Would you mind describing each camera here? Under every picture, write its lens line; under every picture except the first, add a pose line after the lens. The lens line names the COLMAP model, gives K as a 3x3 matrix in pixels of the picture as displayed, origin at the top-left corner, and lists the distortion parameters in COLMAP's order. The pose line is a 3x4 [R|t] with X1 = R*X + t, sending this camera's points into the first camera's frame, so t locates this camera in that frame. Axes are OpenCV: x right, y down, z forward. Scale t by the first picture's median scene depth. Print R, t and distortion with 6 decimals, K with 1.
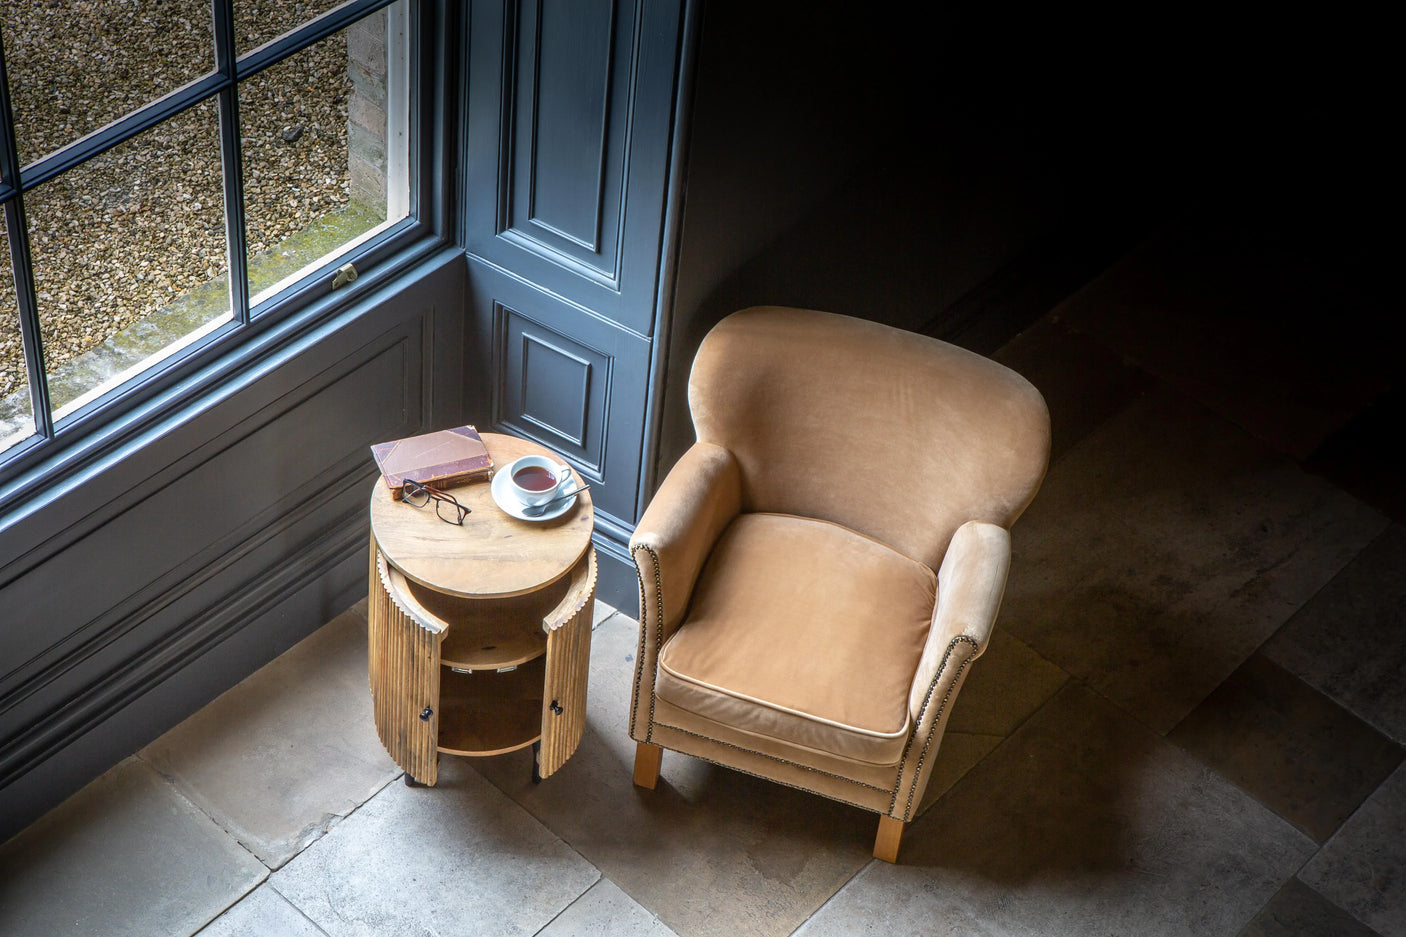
lens RADIAL K [[2548.2, 0, 676.2], [0, 2548.2, 469.7], [0, 0, 1]] dist [0.170292, 0.000000]
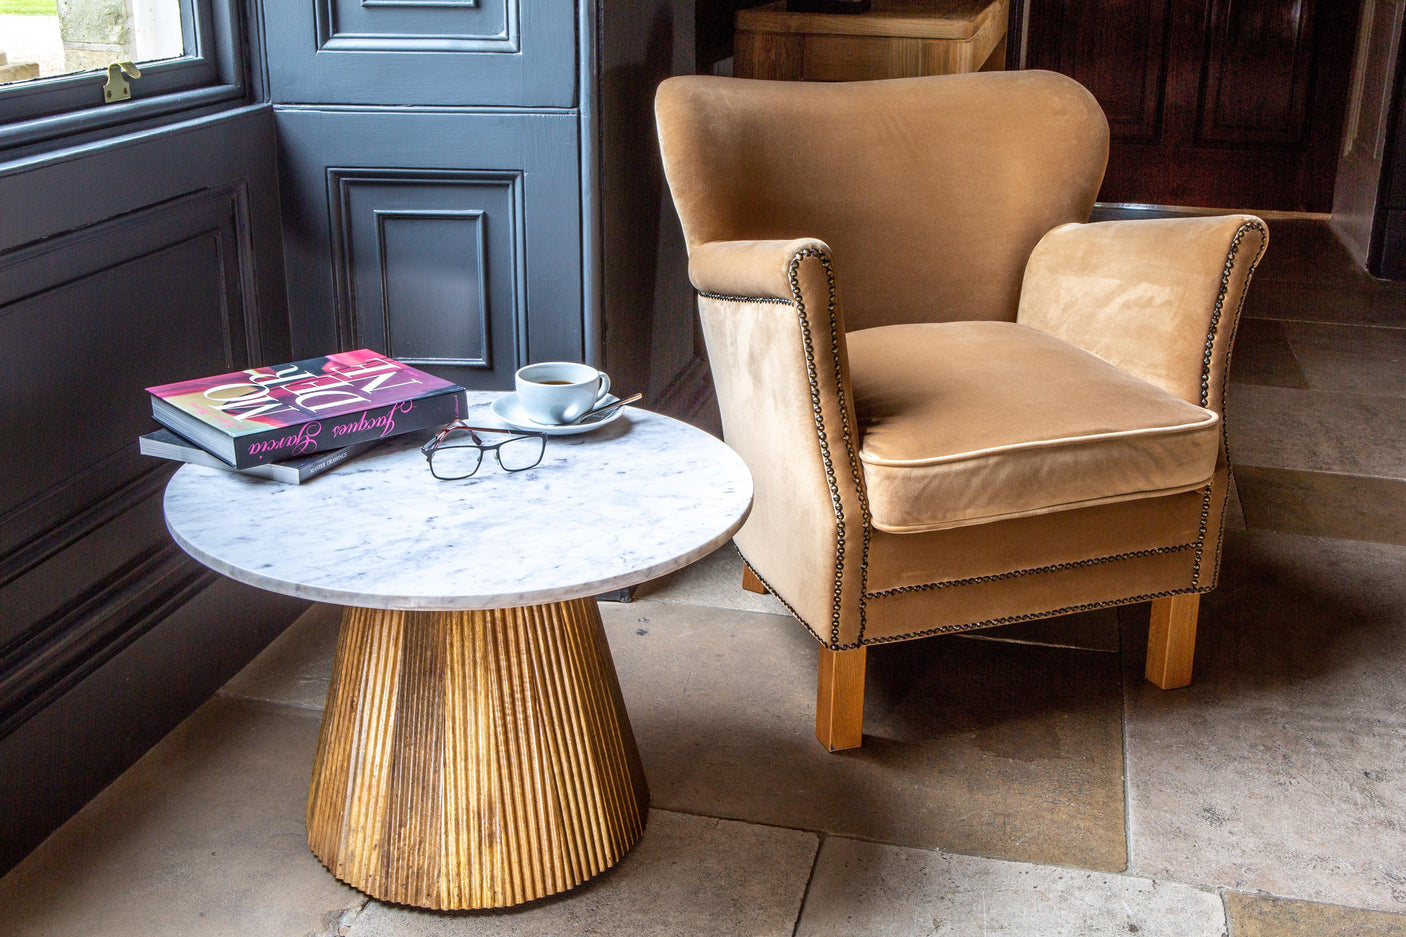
lens RADIAL K [[1516.9, 0, 737.2], [0, 1516.9, 416.1], [0, 0, 1]] dist [-0.063677, 0.000000]
pose [[0.867498, -0.216897, 0.447665, -0.183257], [0.384888, 0.862782, -0.327823, 0.183561], [-0.315133, 0.456686, 0.831943, 0.675679]]
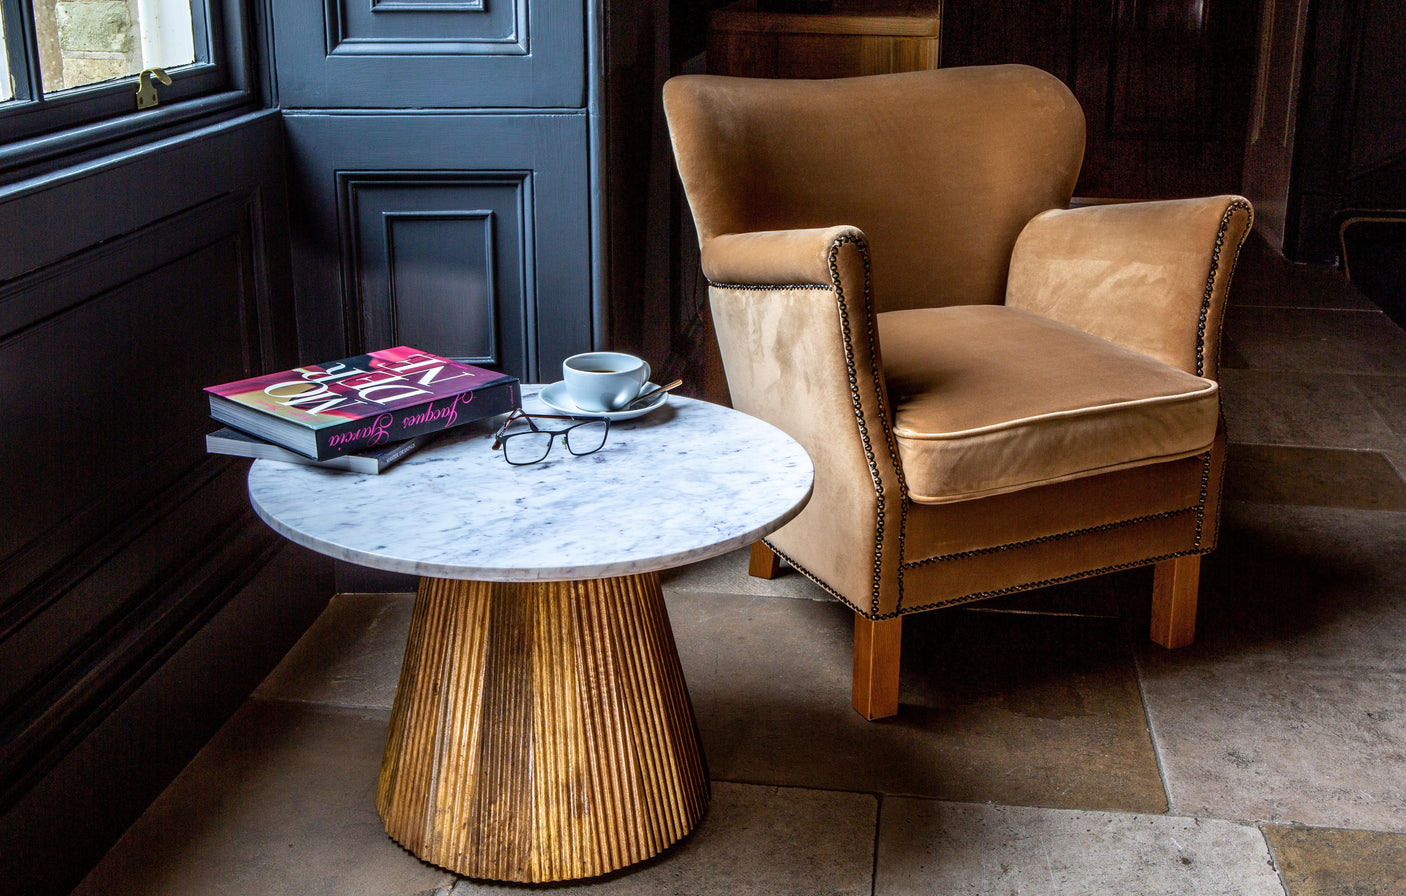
lens RADIAL K [[1586.2, 0, 731.9], [0, 1586.2, 380.1], [0, 0, 1]] dist [-0.061775, 0.000000]
pose [[0.817939, -0.229859, 0.527391, -0.238394], [0.442062, 0.837787, -0.320460, 0.182591], [-0.368180, 0.495256, 0.786870, 0.668289]]
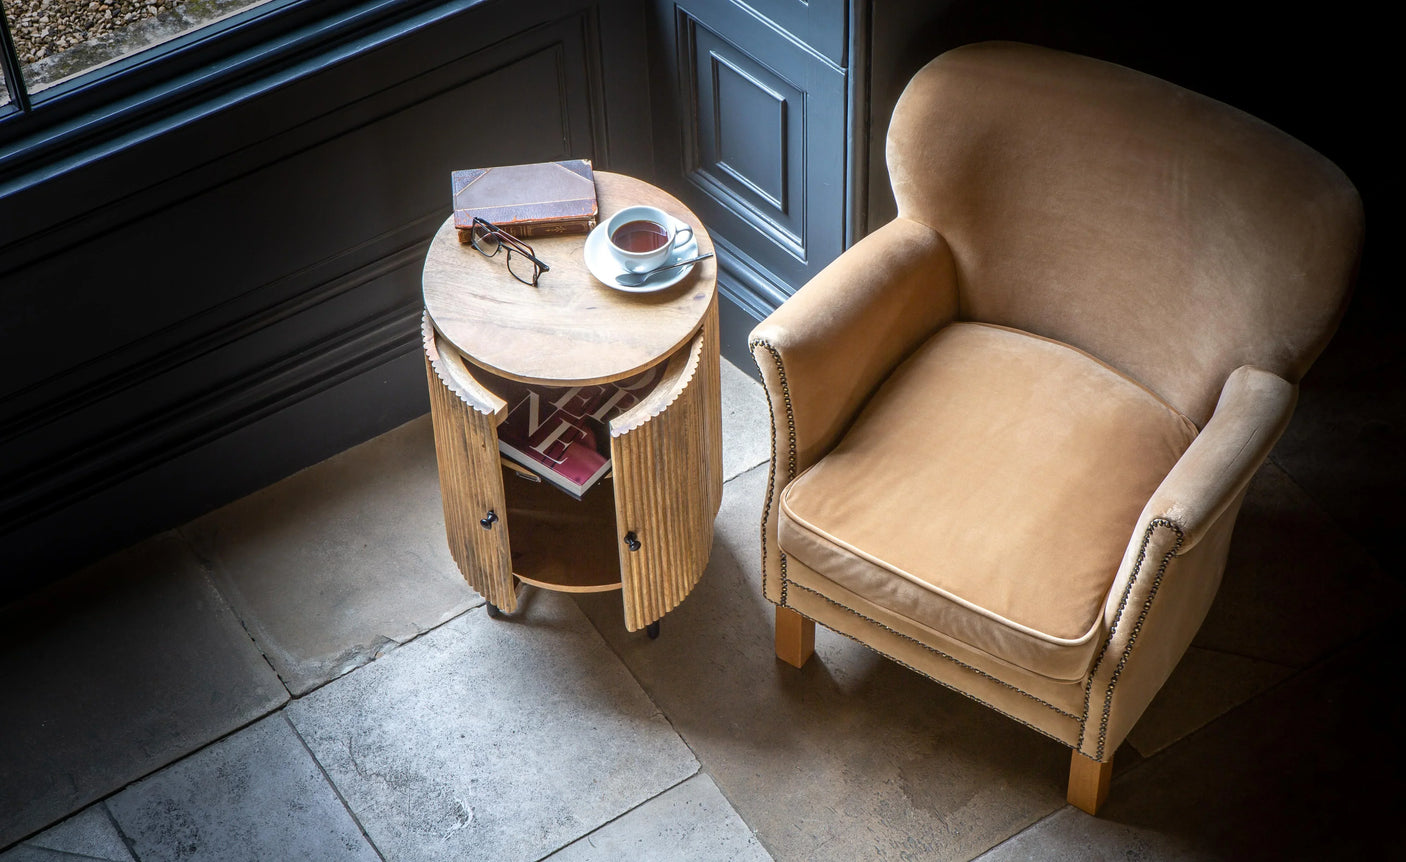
lens RADIAL K [[2812.0, 0, 749.5], [0, 2812.0, 406.4], [0, 0, 1]] dist [0.171188, 0.000000]
pose [[0.961836, 0.124404, -0.243711, 0.177812], [-0.113870, 0.991865, 0.056905, 0.002203], [0.248808, -0.026982, 0.968177, 0.196062]]
